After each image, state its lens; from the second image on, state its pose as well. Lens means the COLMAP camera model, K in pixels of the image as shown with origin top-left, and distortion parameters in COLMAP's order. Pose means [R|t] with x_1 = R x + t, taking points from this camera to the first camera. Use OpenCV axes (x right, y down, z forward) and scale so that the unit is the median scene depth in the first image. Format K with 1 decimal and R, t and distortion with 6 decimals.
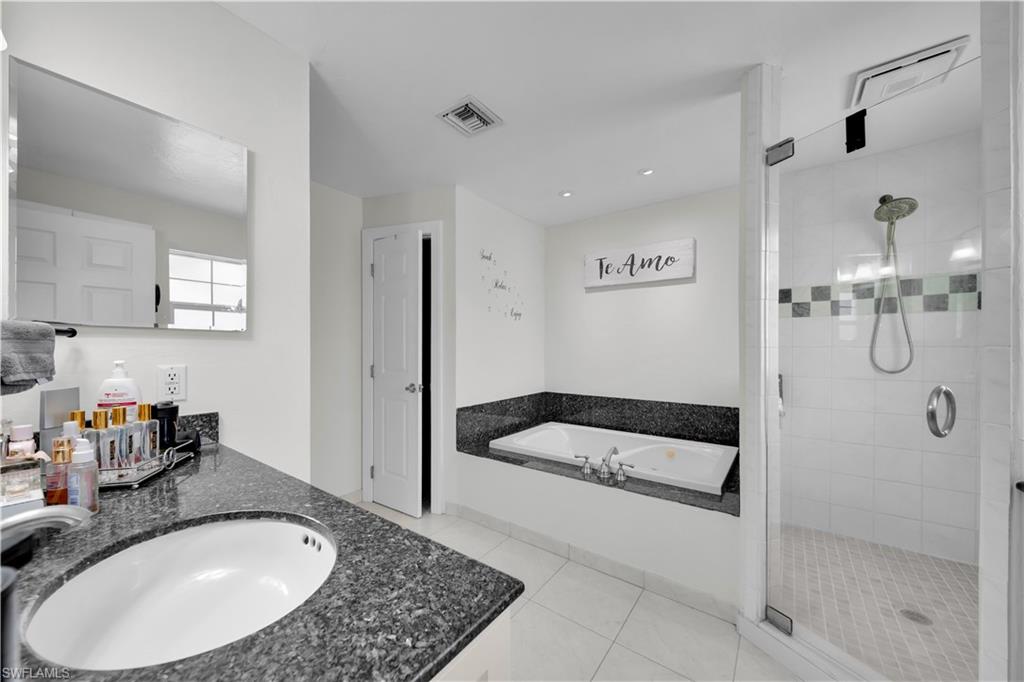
lens RADIAL K [[358.8, 0, 504.4], [0, 358.8, 347.2], [0, 0, 1]] dist [-0.000708, -0.000991]
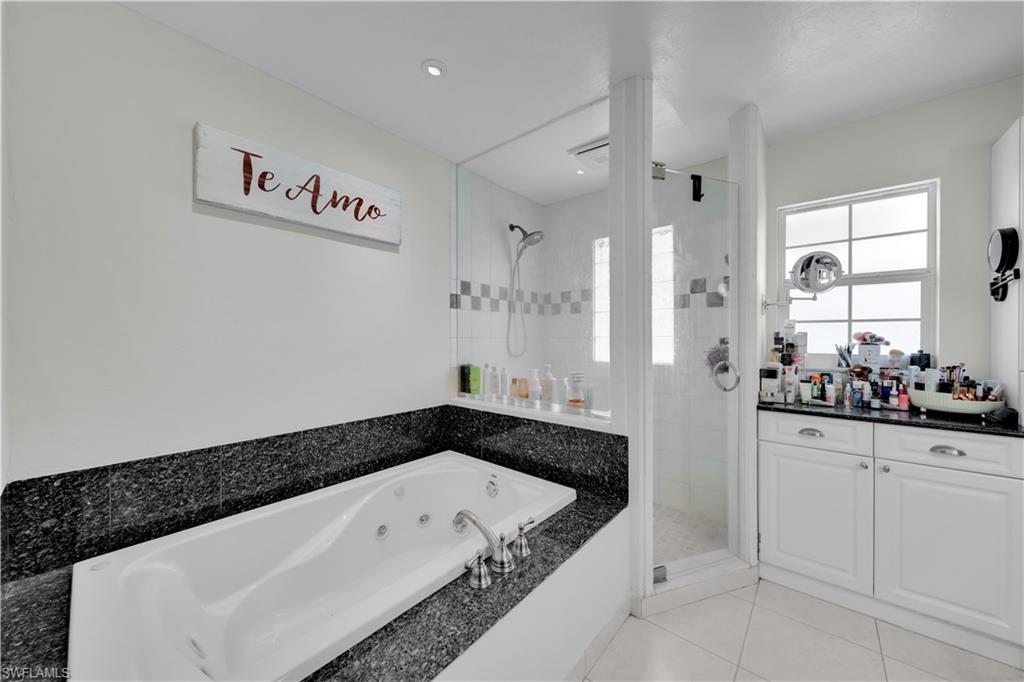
lens RADIAL K [[358.8, 0, 507.3], [0, 358.8, 337.8], [0, 0, 1]] dist [-0.000708, -0.000991]
pose [[0.074506, -0.006790, 0.997197, -0.202607], [-0.007143, 0.999948, 0.007342, -0.008223], [-0.997195, -0.007670, 0.074454, 0.697479]]
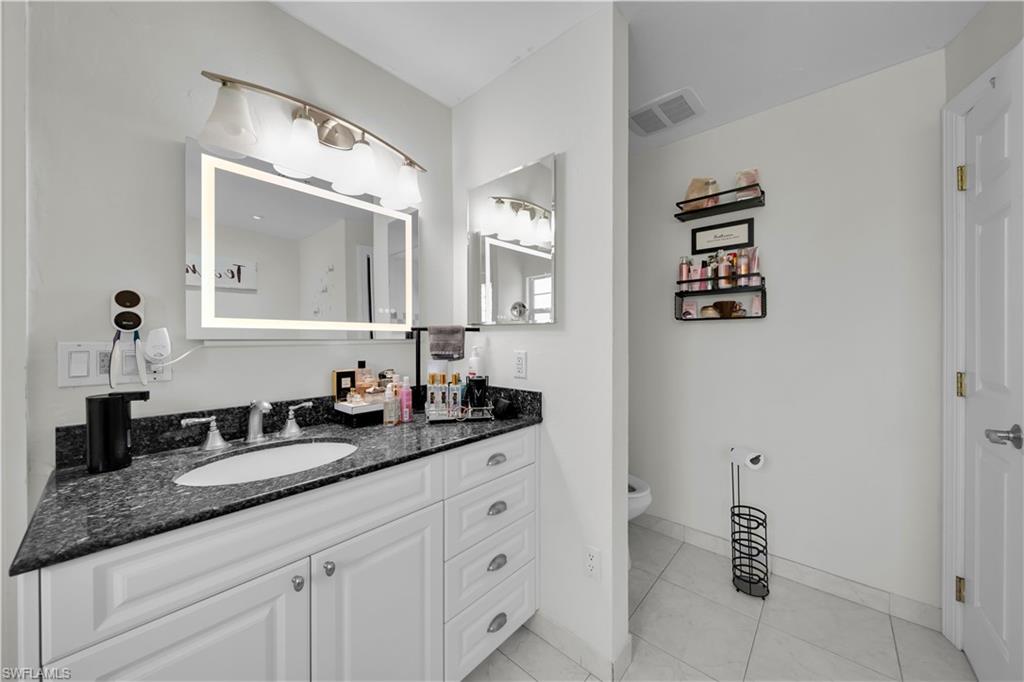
lens RADIAL K [[358.8, 0, 509.4], [0, 358.8, 338.7], [0, 0, 1]] dist [-0.000708, -0.000991]
pose [[-0.085971, 0.001902, -0.996296, 0.170101], [0.005256, 0.999985, 0.001456, 0.000308], [0.996284, -0.005112, -0.085980, 0.423981]]
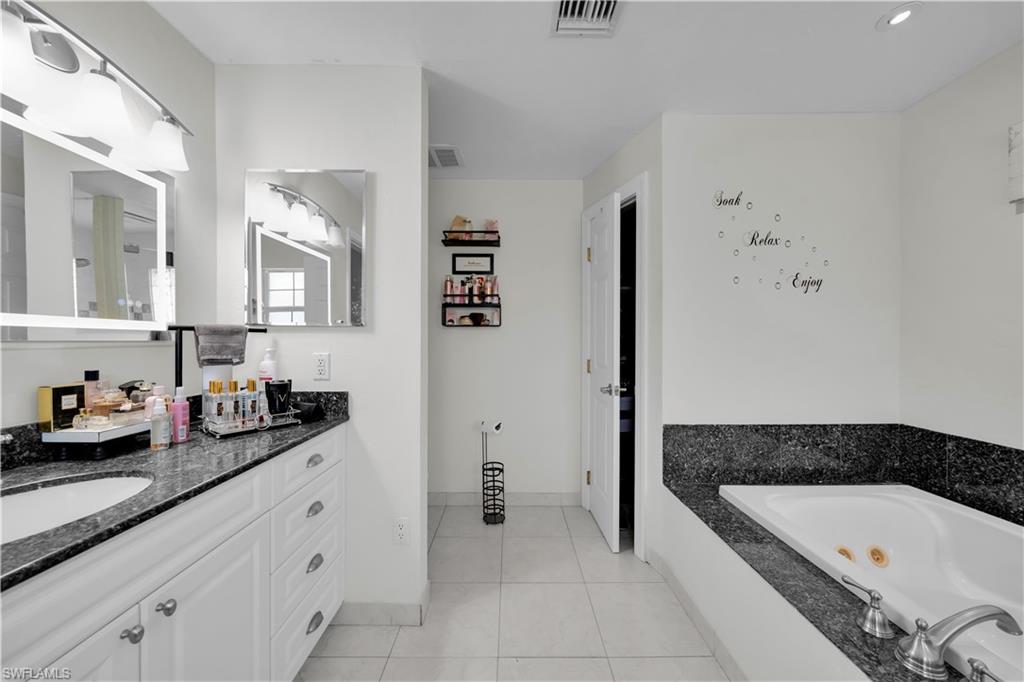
lens RADIAL K [[358.8, 0, 514.0], [0, 358.8, 340.6], [0, 0, 1]] dist [-0.000708, -0.000991]
pose [[0.607922, 0.000523, -0.793997, 0.233466], [0.001452, 0.999997, 0.001771, 0.000657], [0.793995, -0.002229, 0.607920, 0.298674]]
